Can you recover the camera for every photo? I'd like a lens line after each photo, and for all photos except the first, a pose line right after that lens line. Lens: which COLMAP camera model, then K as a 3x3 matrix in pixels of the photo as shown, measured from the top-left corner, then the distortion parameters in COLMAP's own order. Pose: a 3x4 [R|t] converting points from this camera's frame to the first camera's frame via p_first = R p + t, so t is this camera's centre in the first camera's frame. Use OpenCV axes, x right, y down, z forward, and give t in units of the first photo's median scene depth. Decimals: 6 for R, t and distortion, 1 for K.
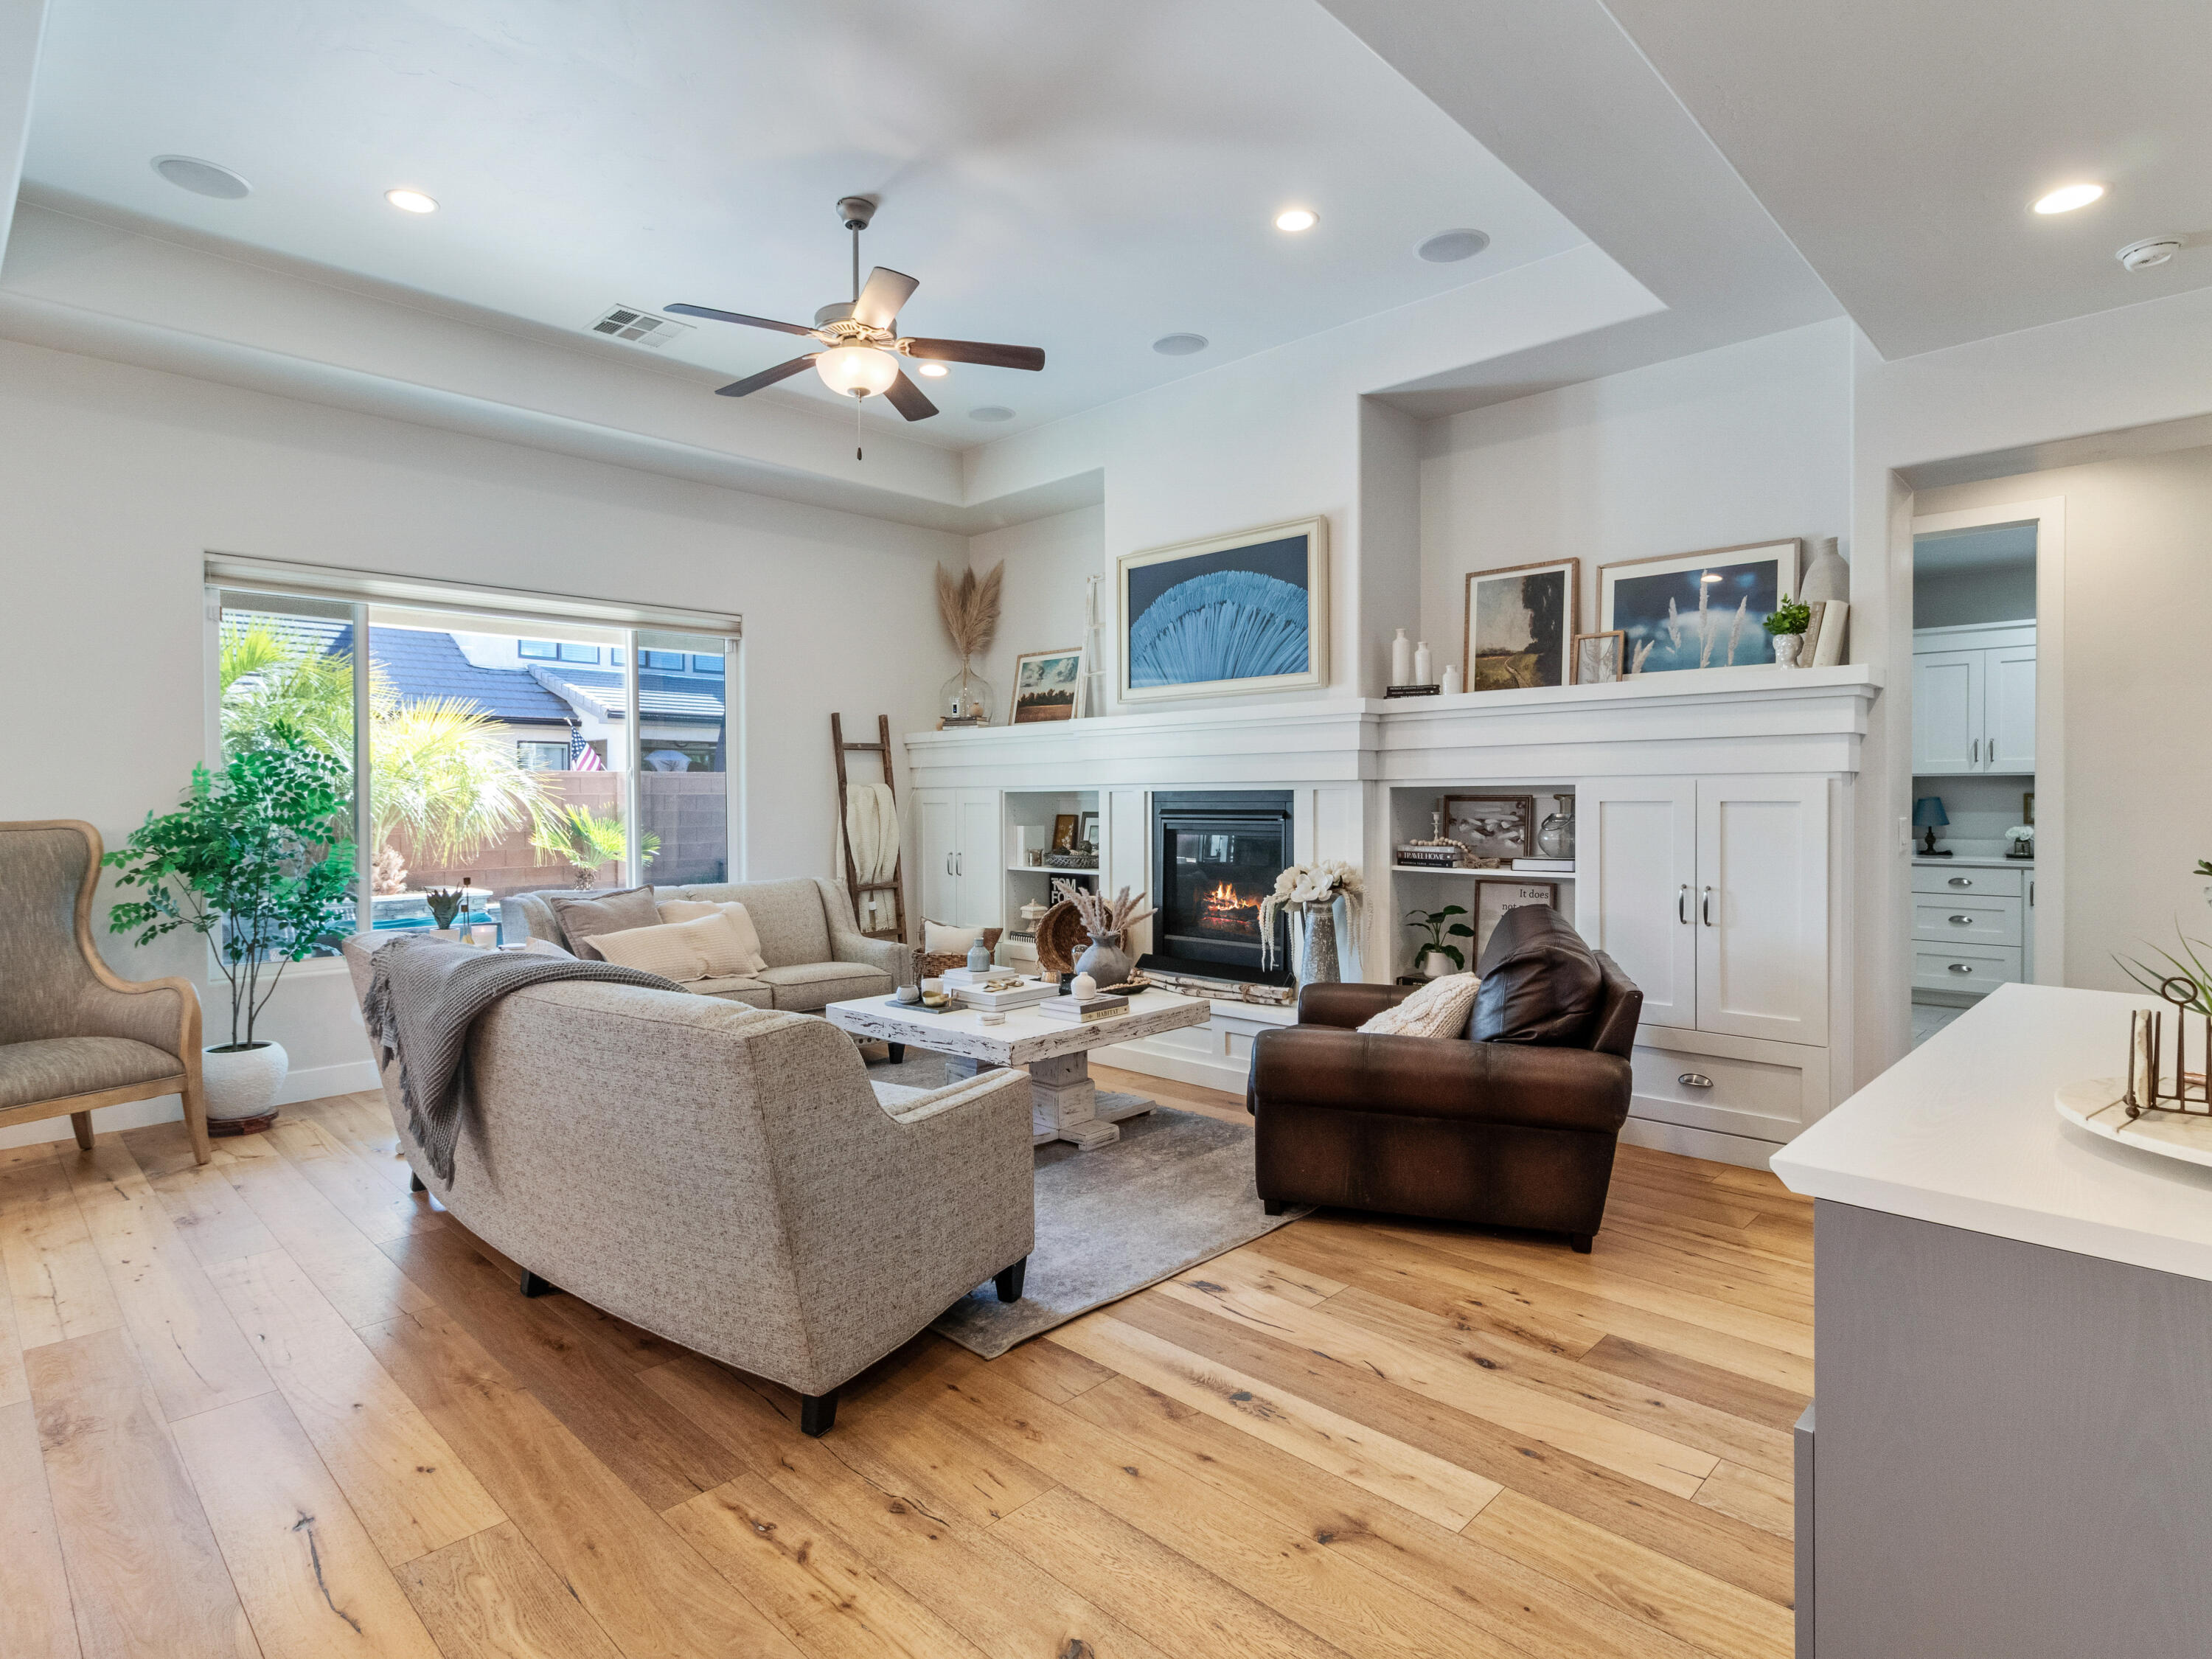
lens RADIAL K [[1163.5, 0, 1103.3], [0, 1163.5, 810.9], [0, 0, 1]] dist [0.000412, -0.000570]
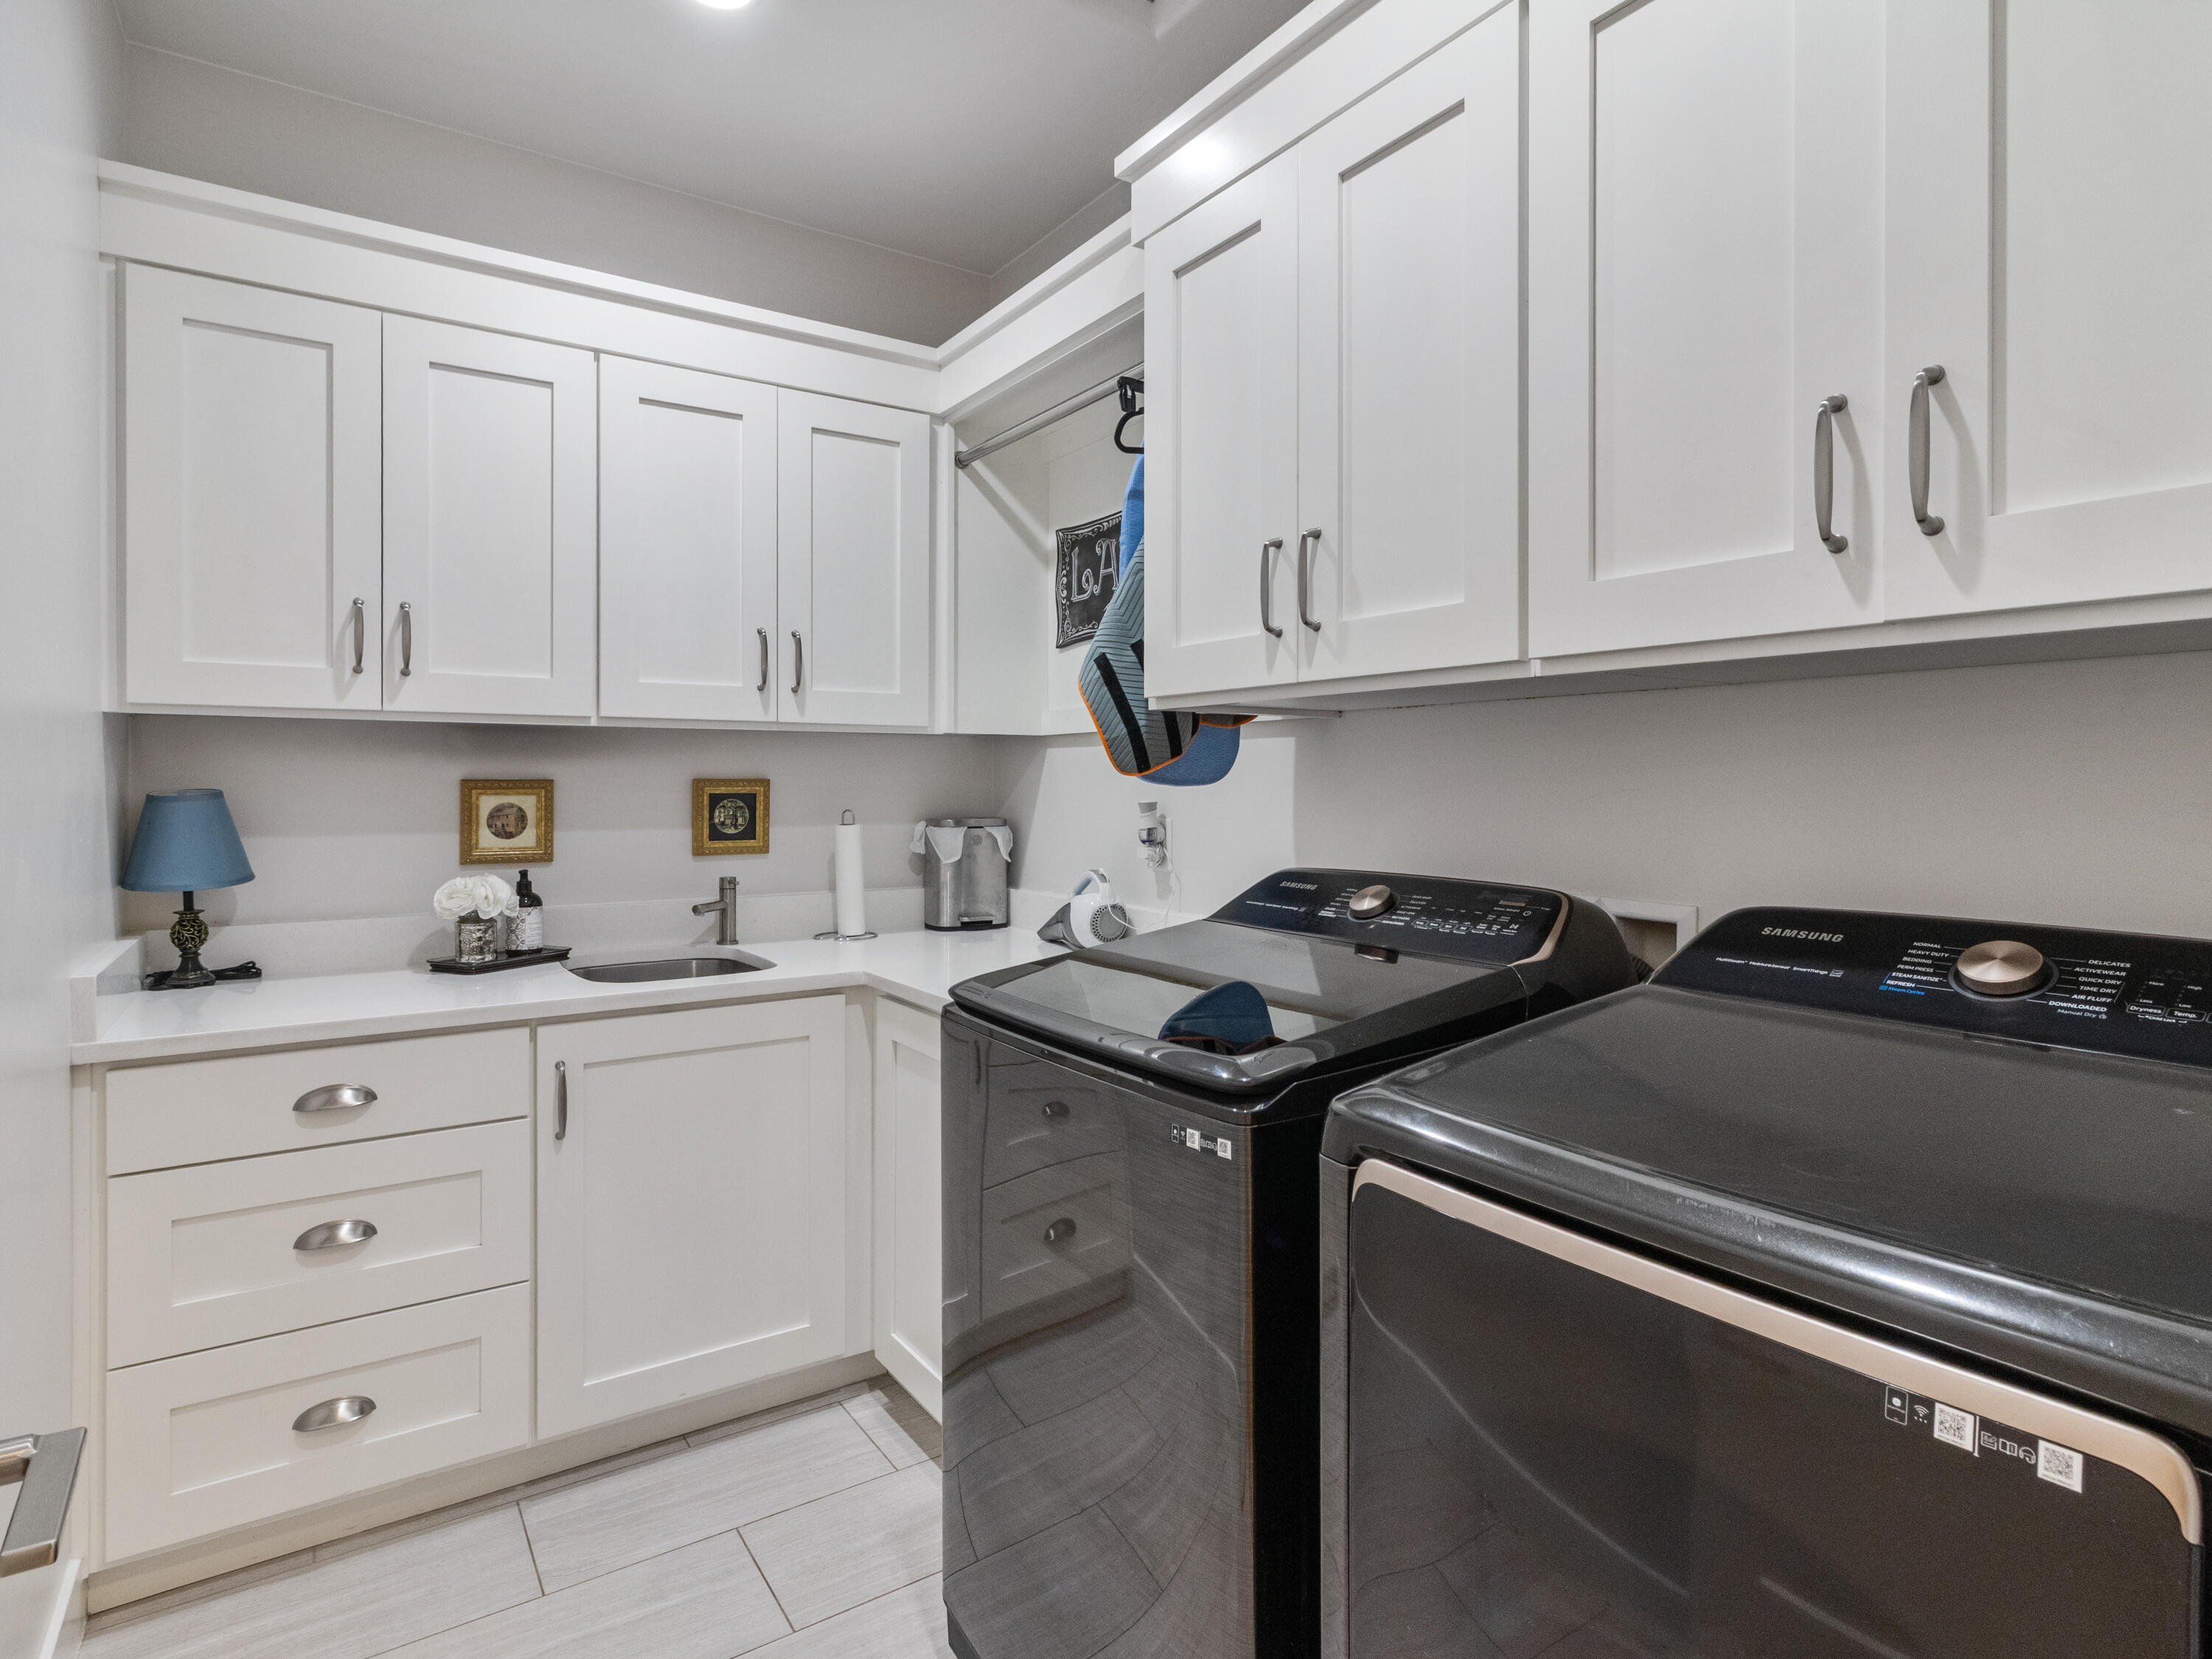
lens RADIAL K [[1163.5, 0, 1093.6], [0, 1163.5, 781.5], [0, 0, 1]] dist [0.000412, -0.000570]
pose [[0.214110, 0.003090, 0.976805, 0.727398], [0.008997, 0.999946, -0.005136, -0.016070], [-0.976768, 0.009888, 0.214070, 1.099169]]
